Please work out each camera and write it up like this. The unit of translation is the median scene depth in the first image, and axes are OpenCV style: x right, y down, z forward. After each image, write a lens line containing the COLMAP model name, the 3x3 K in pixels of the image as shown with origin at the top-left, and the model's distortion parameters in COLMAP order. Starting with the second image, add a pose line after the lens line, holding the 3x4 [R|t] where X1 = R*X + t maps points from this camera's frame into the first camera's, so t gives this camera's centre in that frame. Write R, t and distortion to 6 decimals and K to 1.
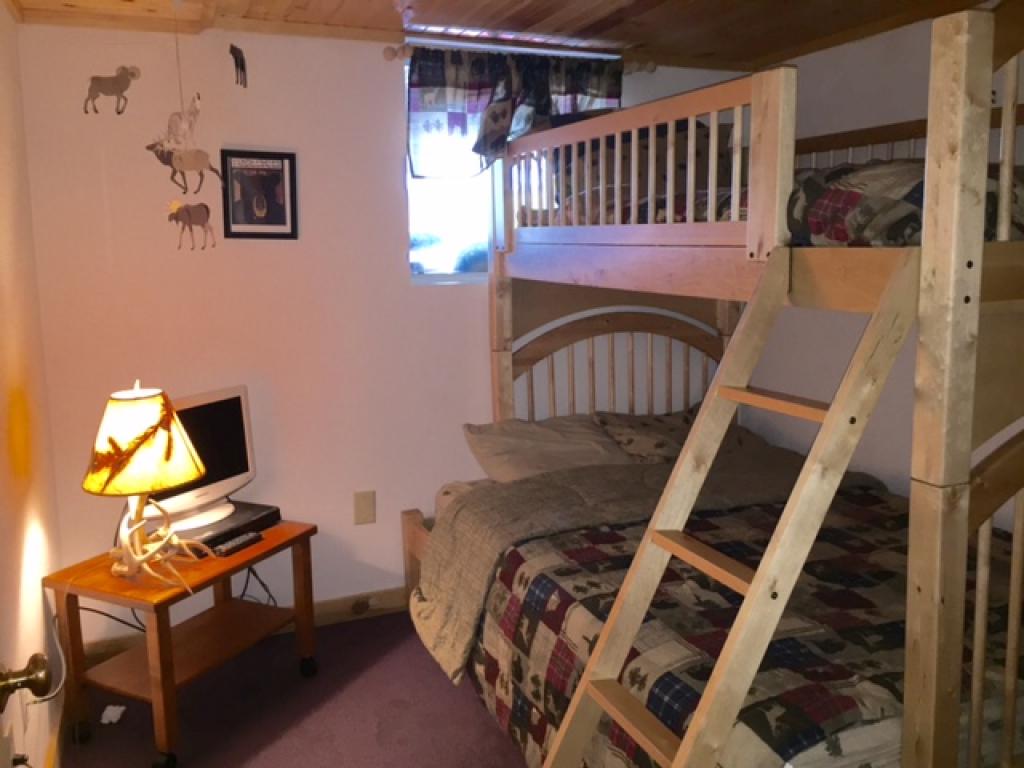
lens RADIAL K [[877.6, 0, 516.7], [0, 877.6, 377.0], [0, 0, 1]] dist [0.098616, -0.139784]
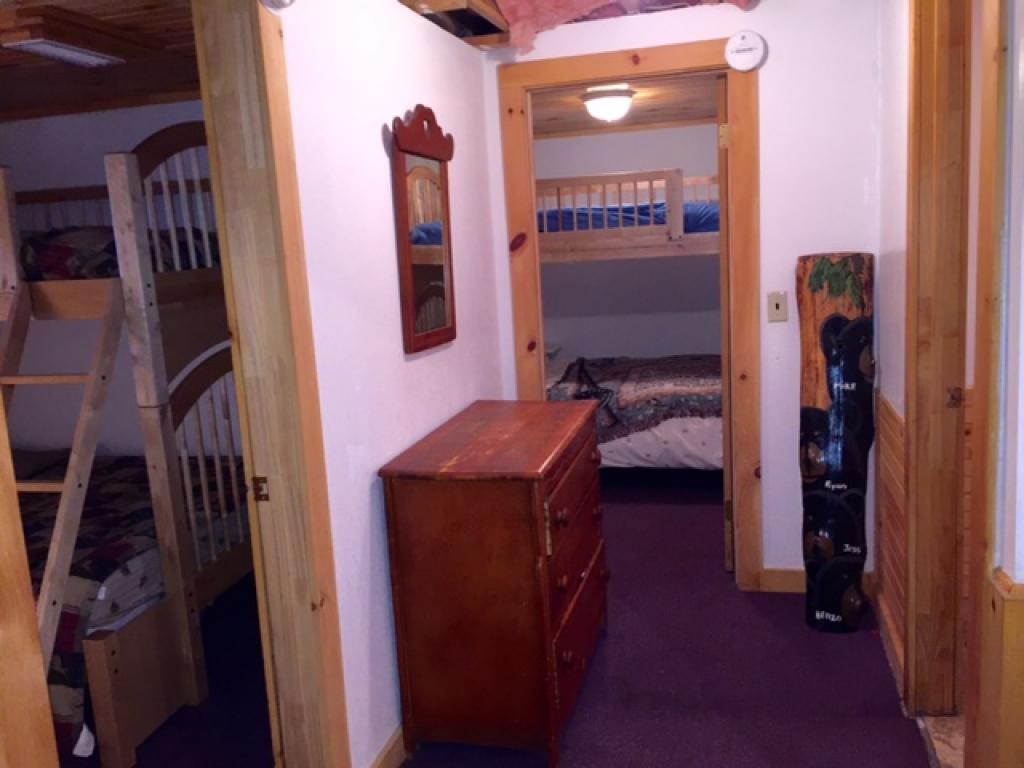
lens RADIAL K [[877.6, 0, 516.7], [0, 877.6, 377.0], [0, 0, 1]] dist [0.098616, -0.139784]
pose [[0.604234, -0.146667, 0.783192, -0.485926], [0.171227, 0.983851, 0.052142, 0.092120], [-0.778192, 0.102598, 0.619590, -0.695467]]
